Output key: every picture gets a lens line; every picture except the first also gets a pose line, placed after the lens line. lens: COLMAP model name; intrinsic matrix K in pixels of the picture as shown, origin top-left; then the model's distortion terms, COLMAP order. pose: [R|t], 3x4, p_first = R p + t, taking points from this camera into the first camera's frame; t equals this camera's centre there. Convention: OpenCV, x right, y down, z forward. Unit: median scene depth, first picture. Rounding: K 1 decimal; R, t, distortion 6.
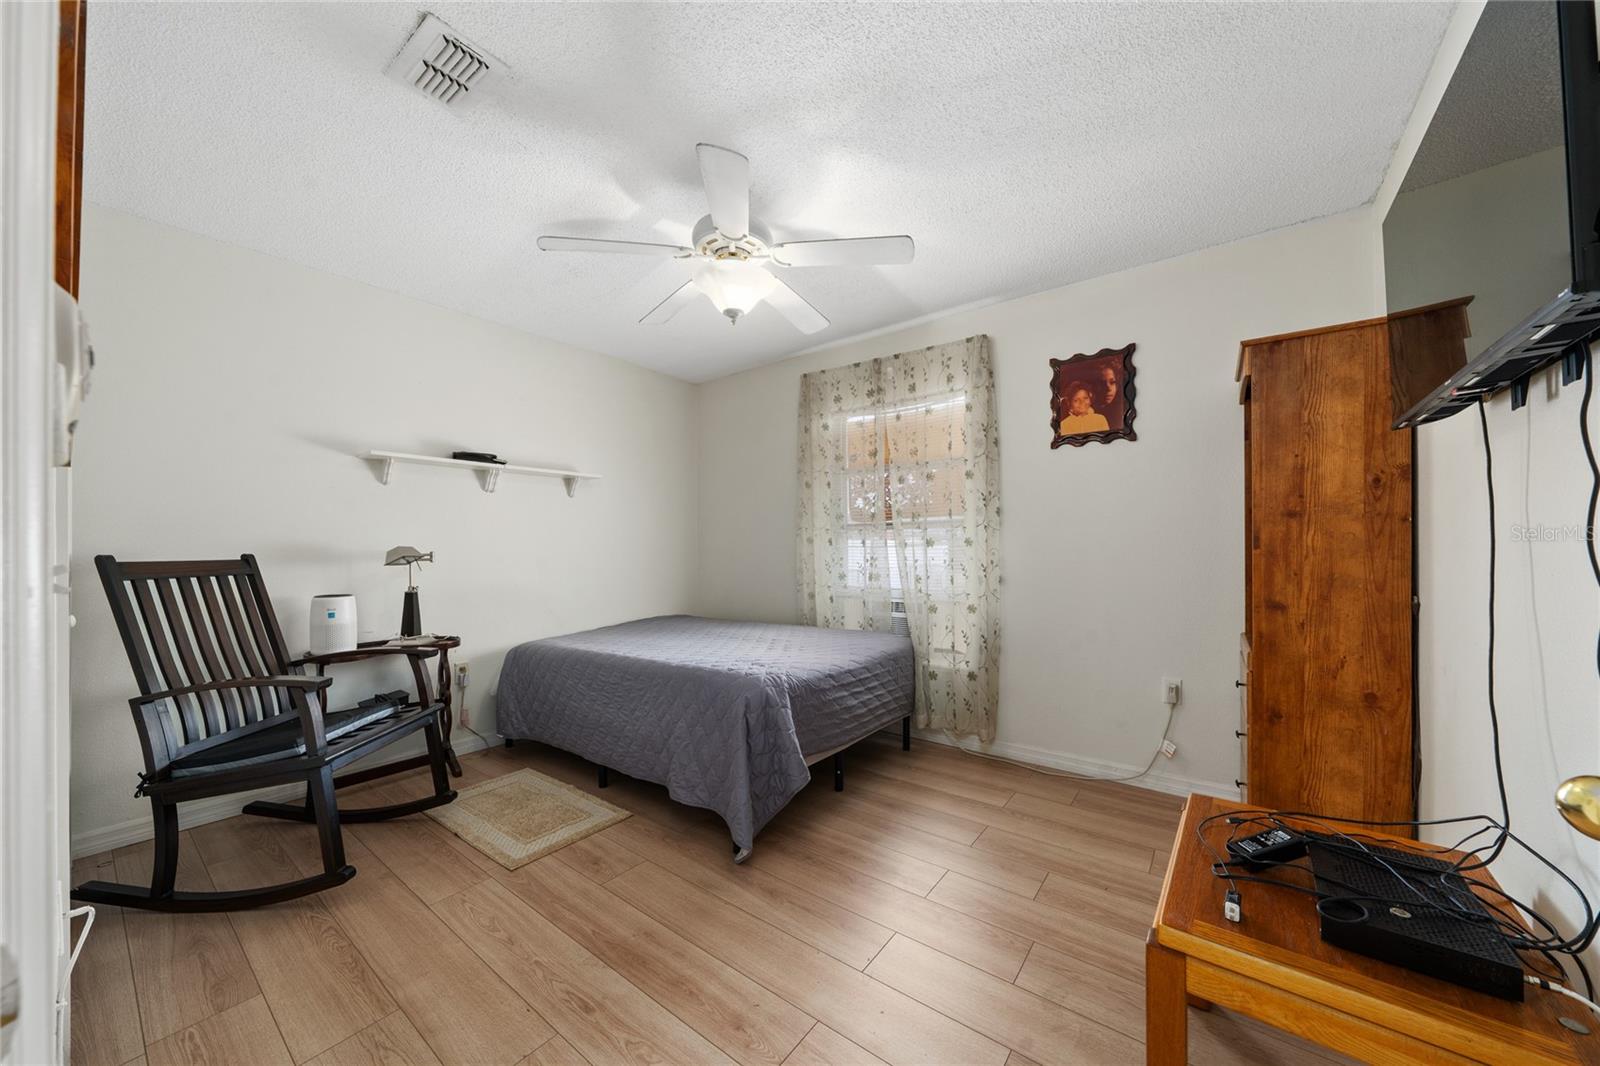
lens RADIAL K [[556.8, 0, 807.2], [0, 556.8, 547.7], [0, 0, 1]] dist [0.000925, 0.000059]
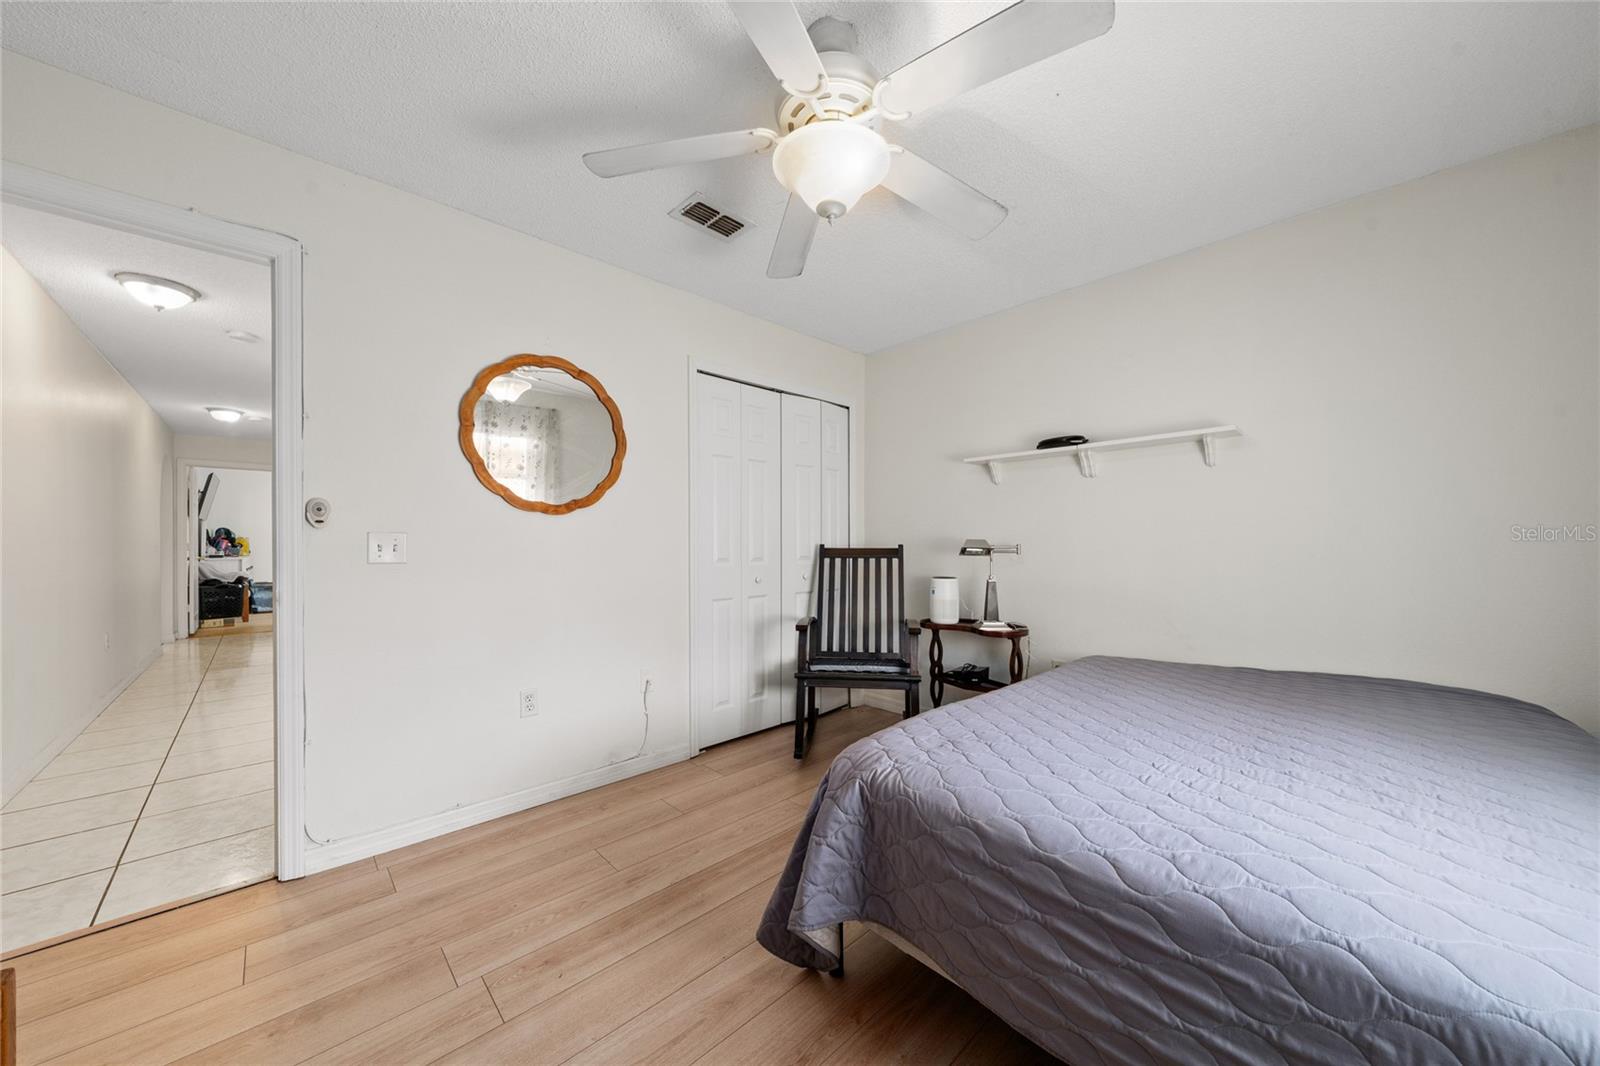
lens RADIAL K [[556.8, 0, 808.8], [0, 556.8, 544.2], [0, 0, 1]] dist [0.000925, 0.000059]
pose [[-0.154720, 0.011355, -0.987893, 0.684958], [0.004930, 0.999930, 0.010722, -0.007731], [0.987946, -0.003211, -0.154765, 1.278169]]
